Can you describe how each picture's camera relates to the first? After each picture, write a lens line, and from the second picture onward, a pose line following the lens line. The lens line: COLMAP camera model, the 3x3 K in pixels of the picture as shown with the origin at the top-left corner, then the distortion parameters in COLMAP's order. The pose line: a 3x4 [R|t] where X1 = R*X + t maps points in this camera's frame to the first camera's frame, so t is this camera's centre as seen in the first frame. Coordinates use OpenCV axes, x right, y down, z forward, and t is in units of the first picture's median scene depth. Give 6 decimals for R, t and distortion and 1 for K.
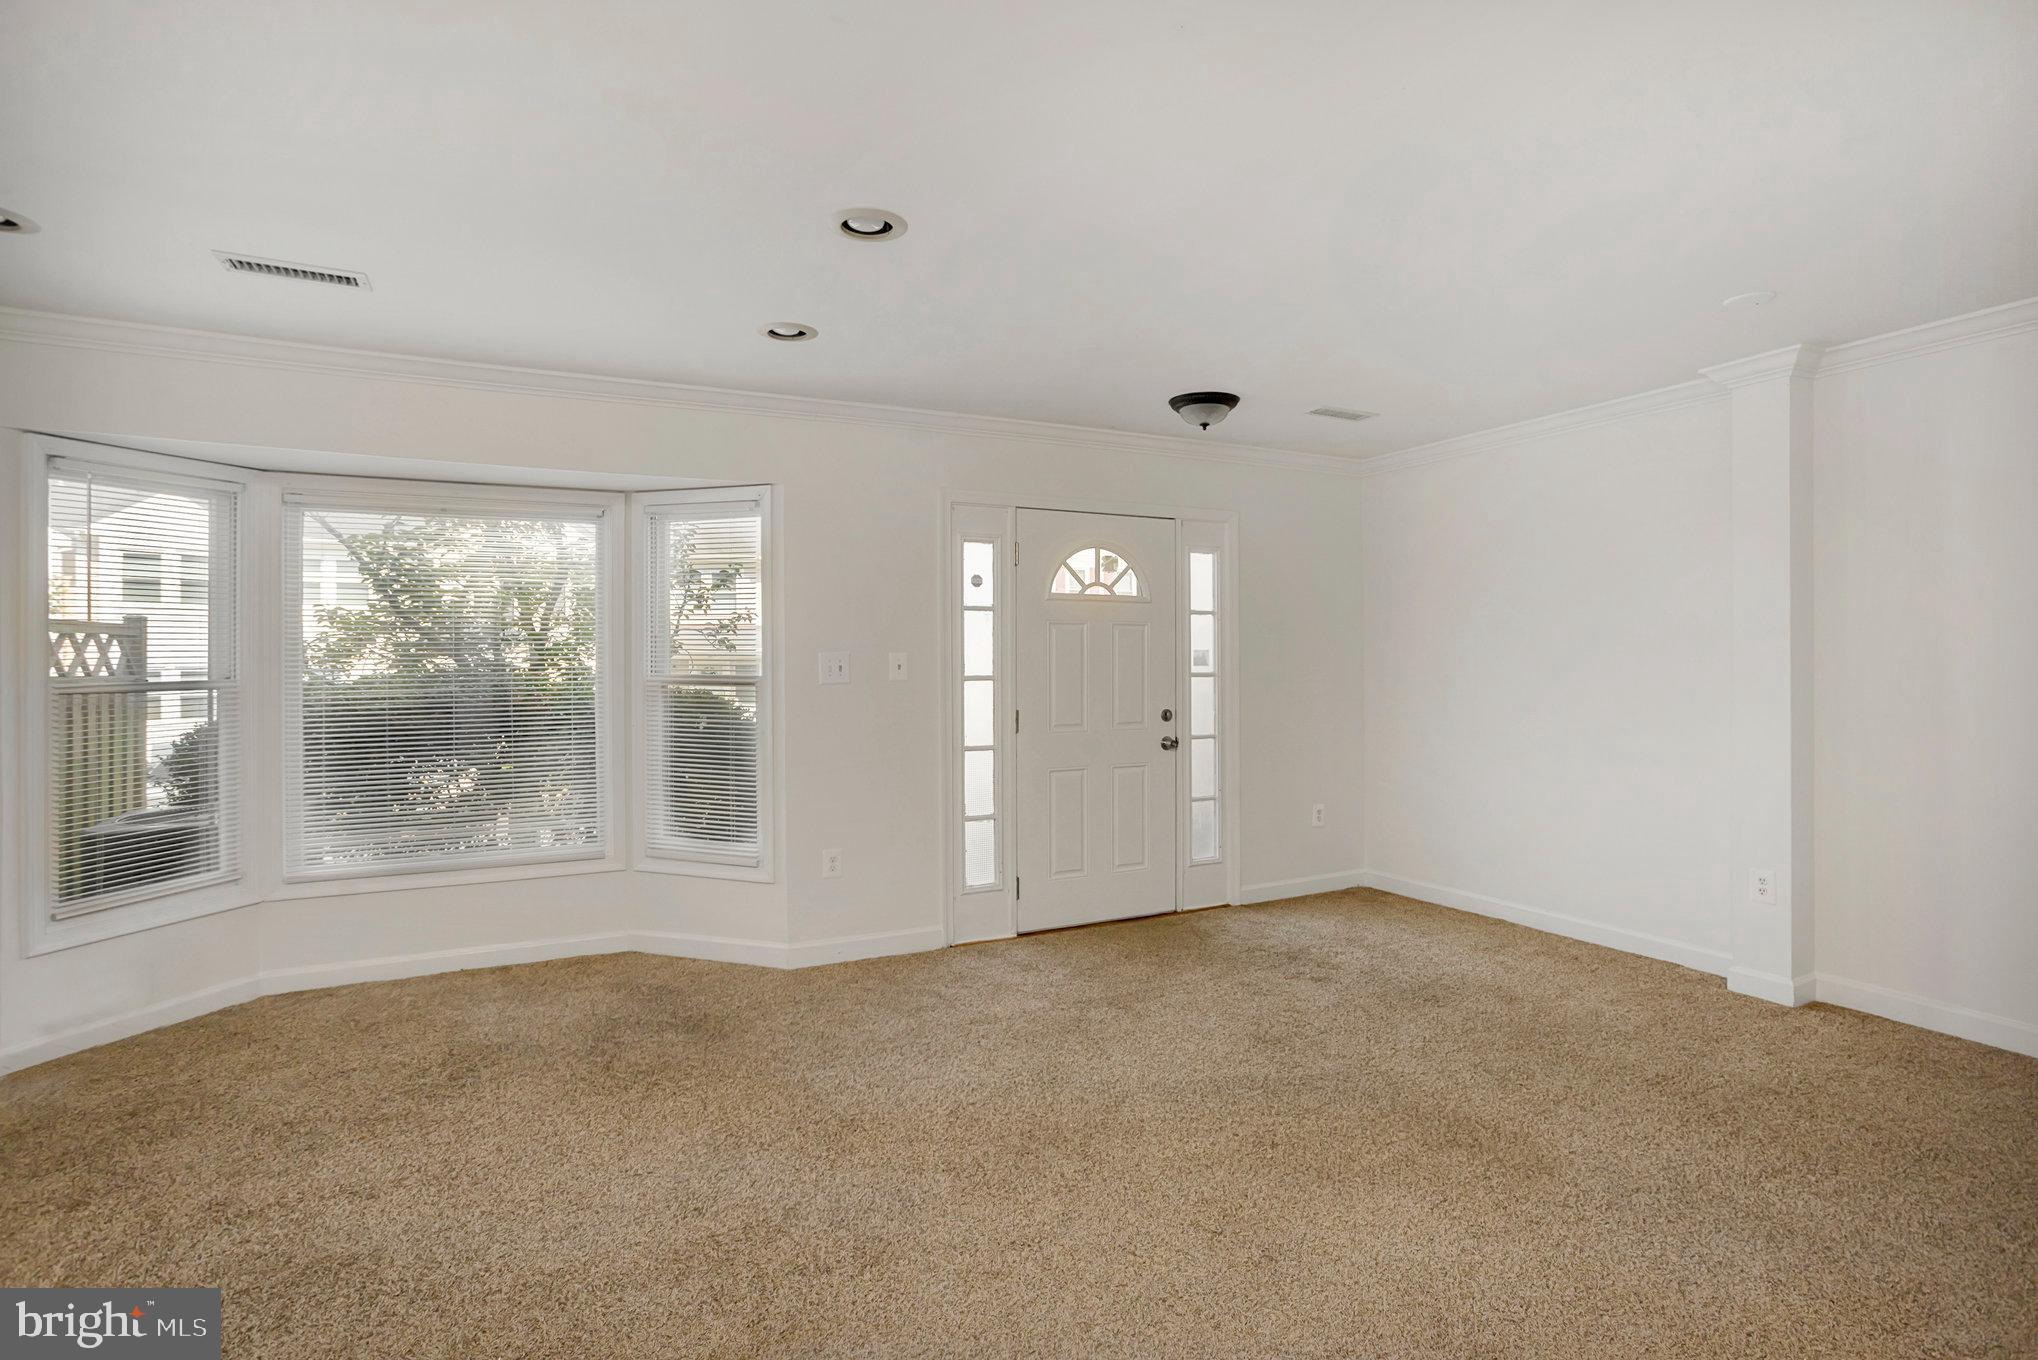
lens RADIAL K [[985.8, 0, 1021.8], [0, 985.8, 670.8], [0, 0, 1]] dist [0.000167, 0.000659]
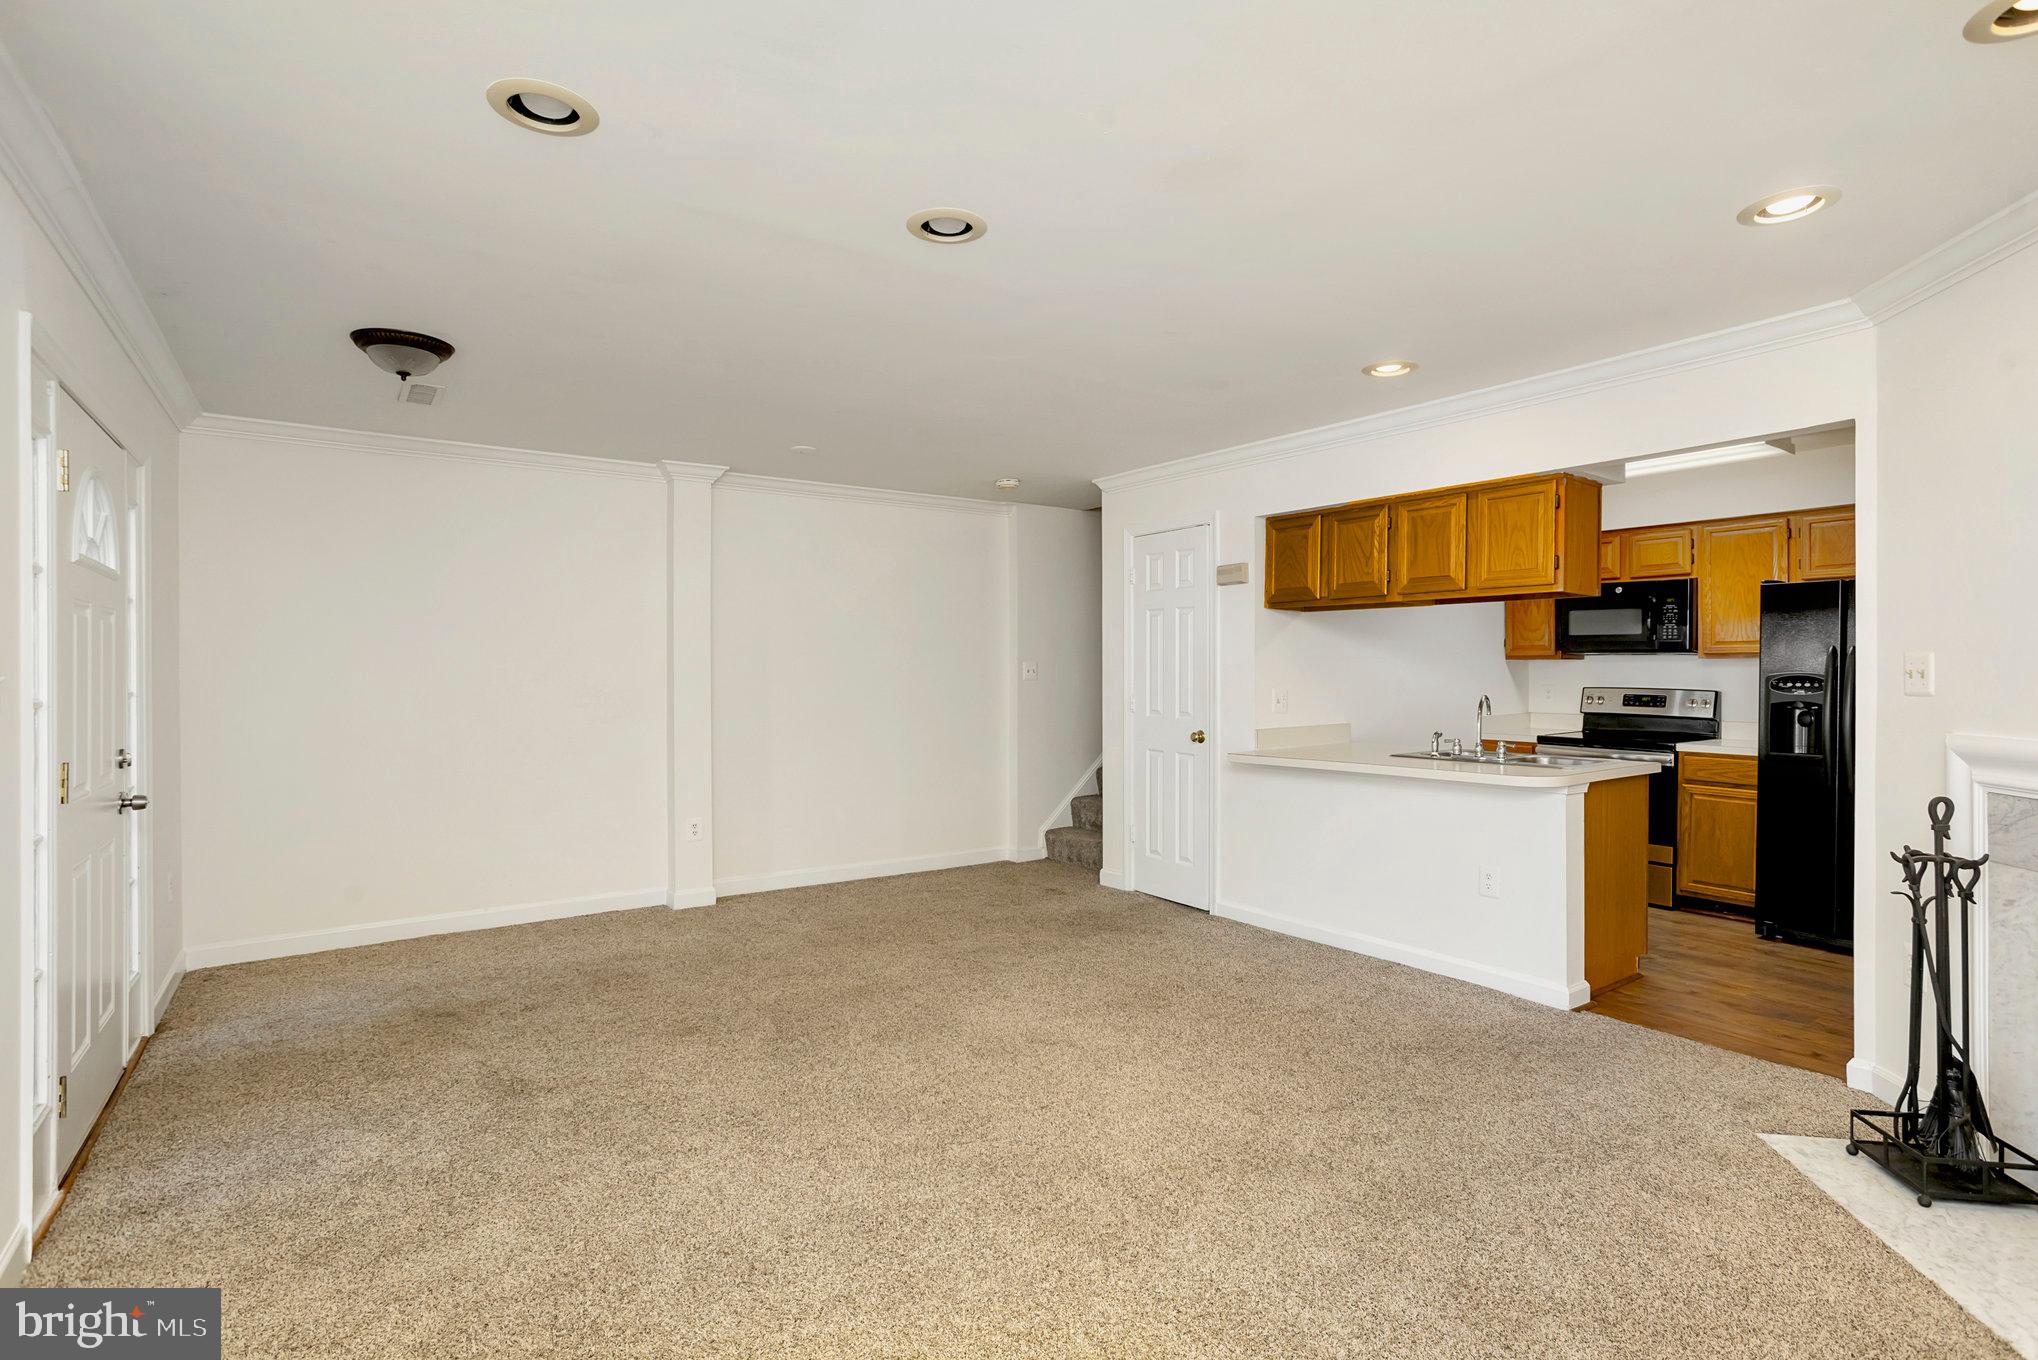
lens RADIAL K [[985.8, 0, 1029.3], [0, 985.8, 677.9], [0, 0, 1]] dist [0.000167, 0.000659]
pose [[-0.122727, 0.002436, 0.992437, -0.754224], [0.010153, 0.999948, -0.001199, 0.001142], [-0.992389, 0.009929, -0.122746, 0.686055]]
